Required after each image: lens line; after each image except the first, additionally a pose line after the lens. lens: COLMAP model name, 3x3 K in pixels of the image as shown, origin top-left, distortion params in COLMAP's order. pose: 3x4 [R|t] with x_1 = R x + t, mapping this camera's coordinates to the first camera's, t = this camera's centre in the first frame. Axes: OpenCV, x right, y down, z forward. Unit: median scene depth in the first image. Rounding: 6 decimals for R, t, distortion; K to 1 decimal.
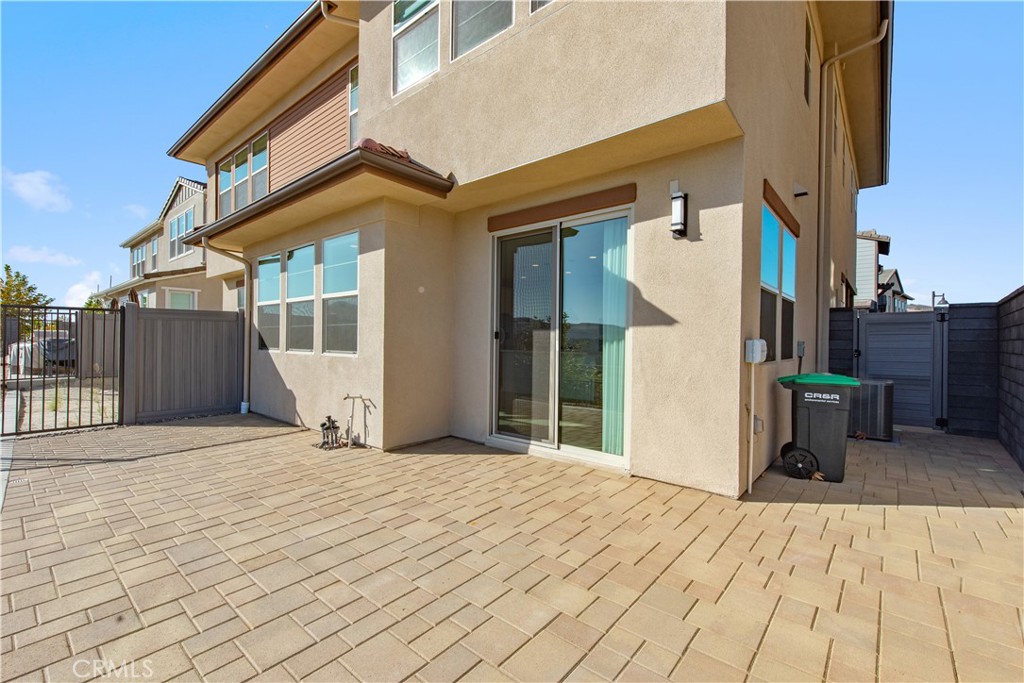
lens RADIAL K [[441.2, 0, 510.5], [0, 441.2, 338.7], [0, 0, 1]] dist [-0.000738, 0.000413]
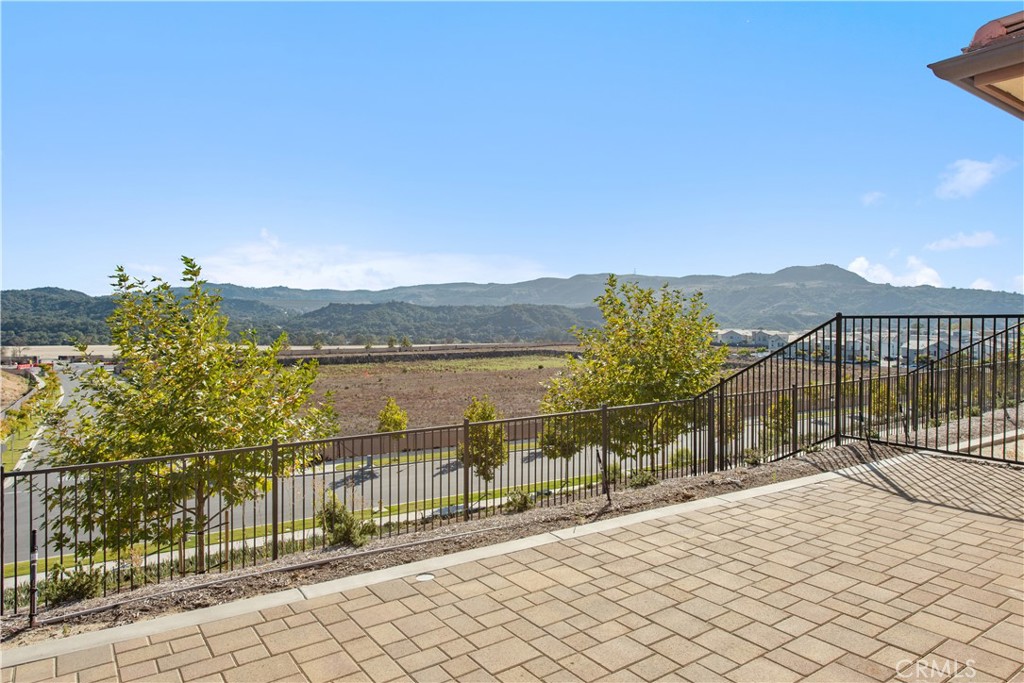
lens RADIAL K [[647.3, 0, 512.1], [0, 647.3, 336.1], [0, 0, 1]] dist [0.000762, -0.000434]
pose [[-0.252332, 0.015992, -0.967508, 0.817374], [-0.002311, 0.999851, 0.017130, -0.094533], [0.967638, 0.006558, -0.252258, 0.859753]]
